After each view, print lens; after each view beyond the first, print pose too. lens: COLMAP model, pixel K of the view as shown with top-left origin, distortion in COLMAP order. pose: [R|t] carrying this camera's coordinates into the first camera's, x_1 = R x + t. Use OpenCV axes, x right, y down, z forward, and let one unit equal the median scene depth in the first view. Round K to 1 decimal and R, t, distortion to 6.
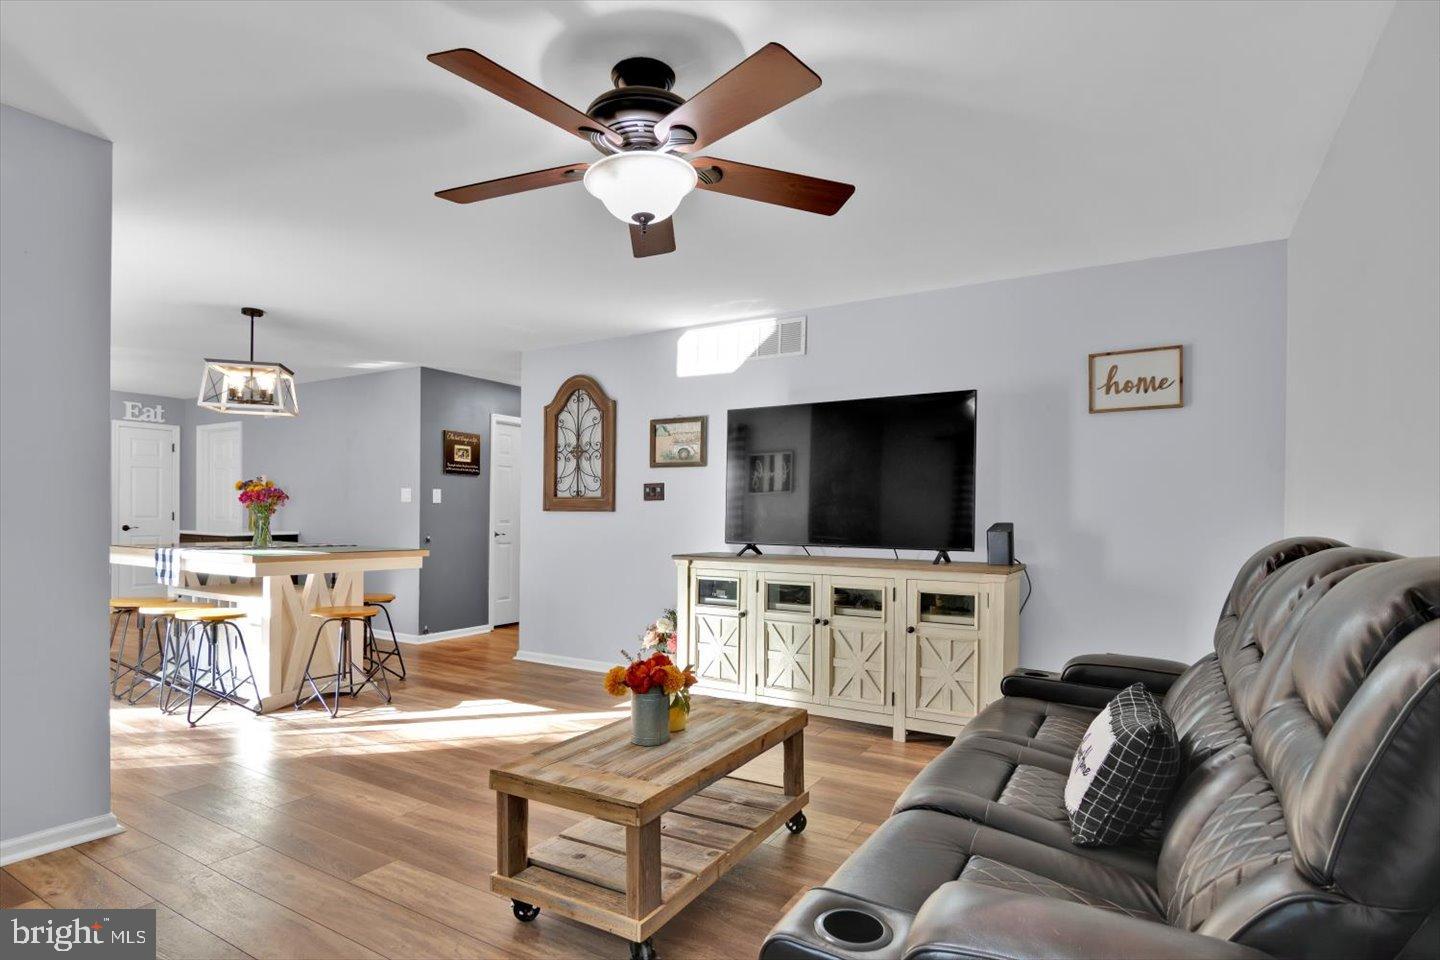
lens RADIAL K [[724.9, 0, 717.6], [0, 724.9, 493.2], [0, 0, 1]] dist [-0.000137, -0.000285]
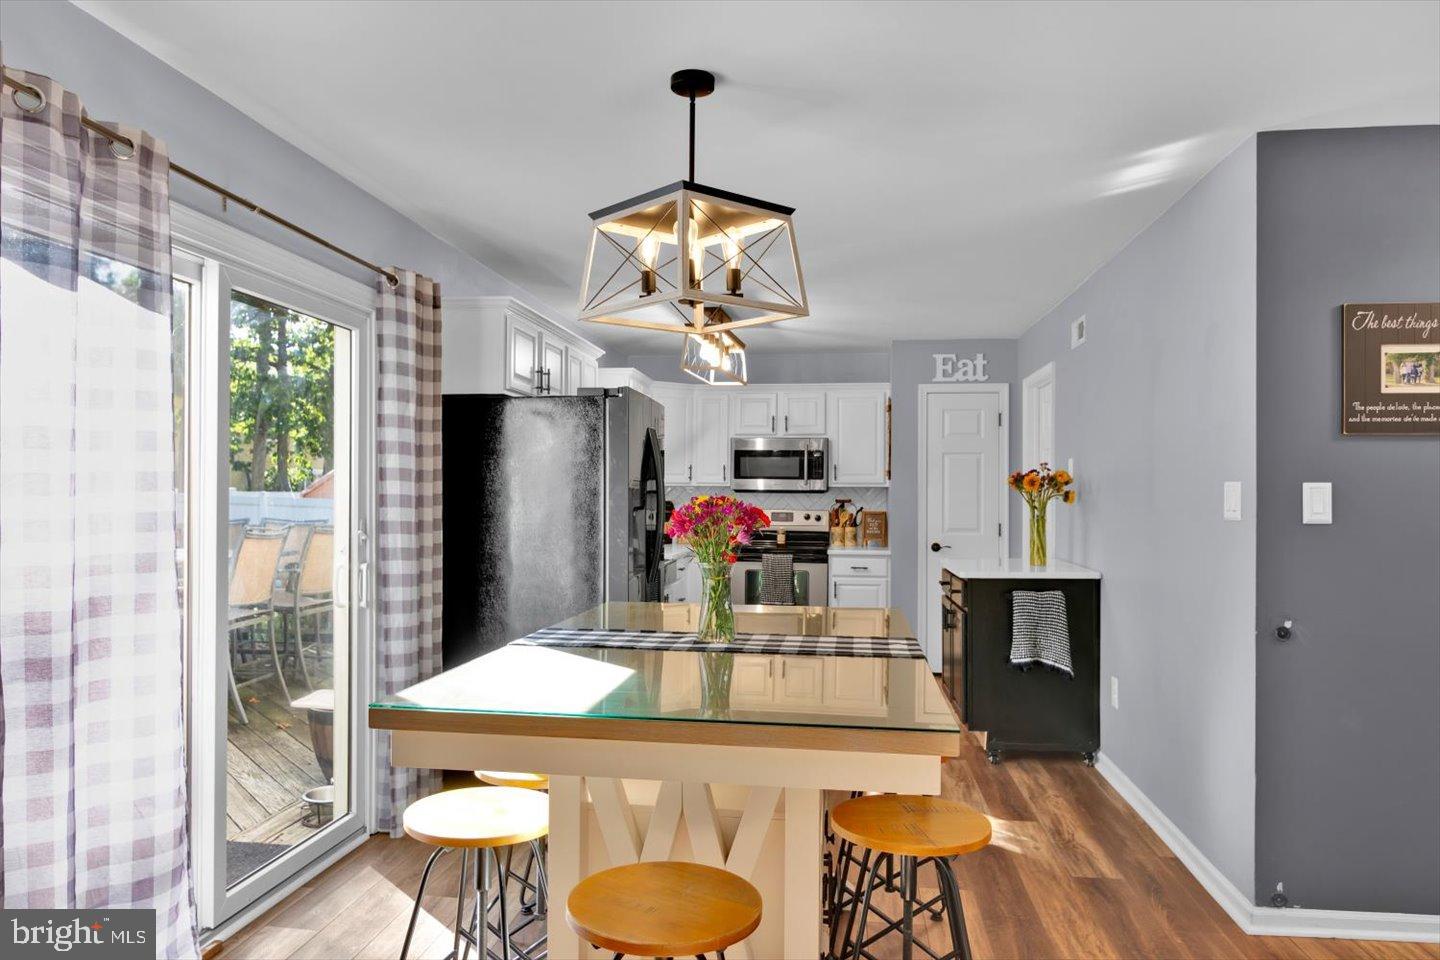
lens RADIAL K [[1018.8, 0, 713.0], [0, 1018.8, 493.9], [0, 0, 1]] dist [-0.002855, -0.001102]
pose [[0.398806, -0.007854, -0.917002, -0.064074], [0.022345, 0.999750, 0.001155, -0.007017], [0.916763, -0.020951, 0.398881, 0.547544]]
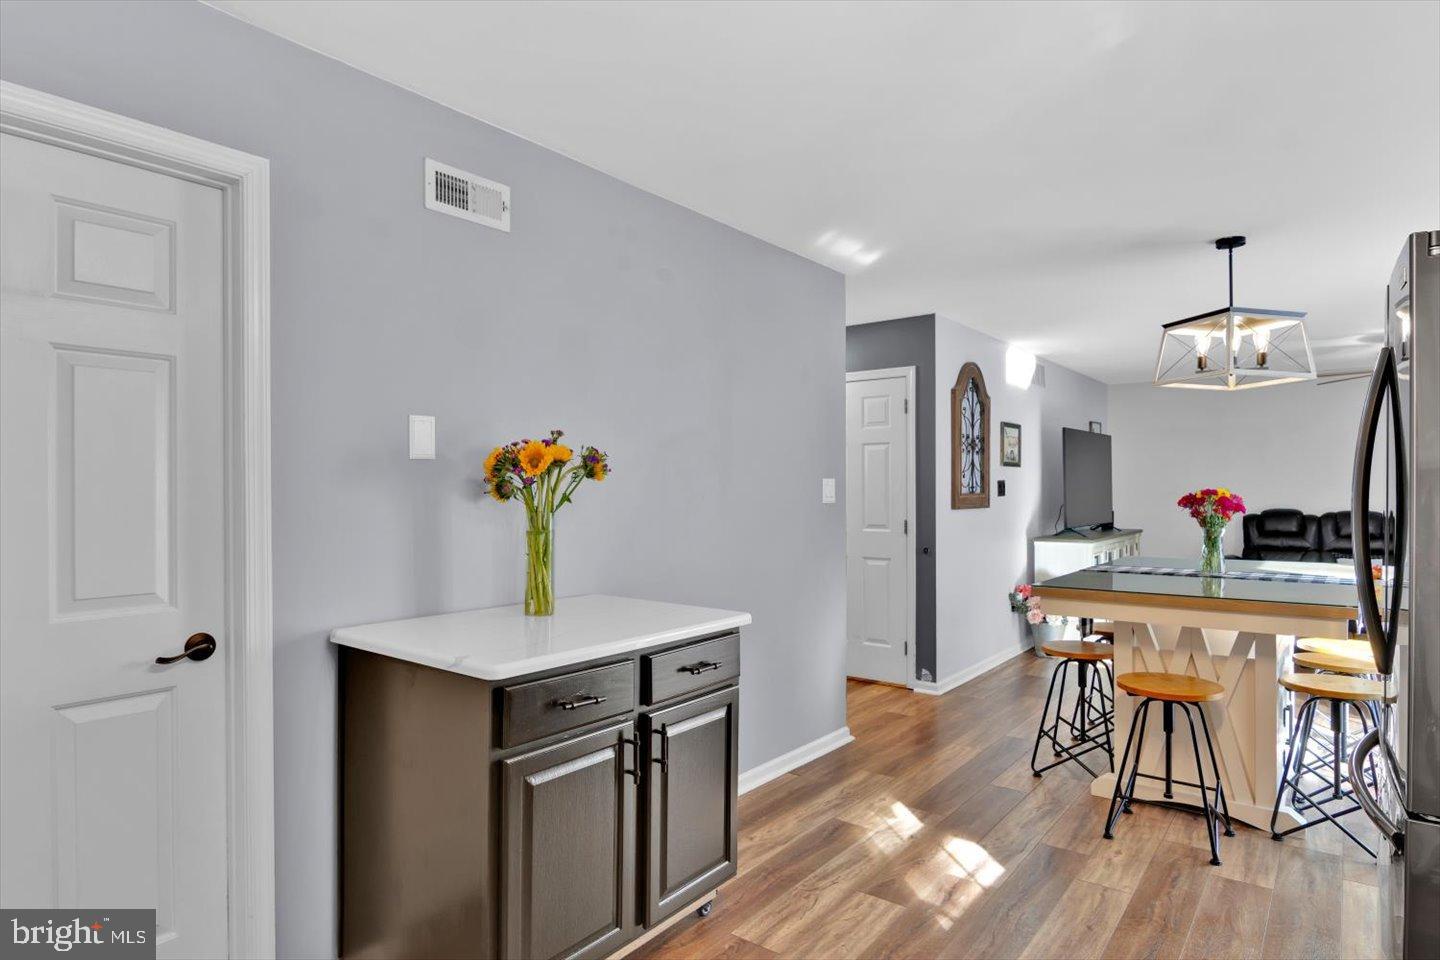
lens RADIAL K [[815.9, 0, 723.9], [0, 815.9, 488.0], [0, 0, 1]] dist [0.000178, -0.000056]
pose [[0.112687, -0.012346, 0.993554, -1.058960], [-0.028287, 0.999478, 0.015628, -0.007172], [-0.993228, -0.029866, 0.112278, 0.992861]]
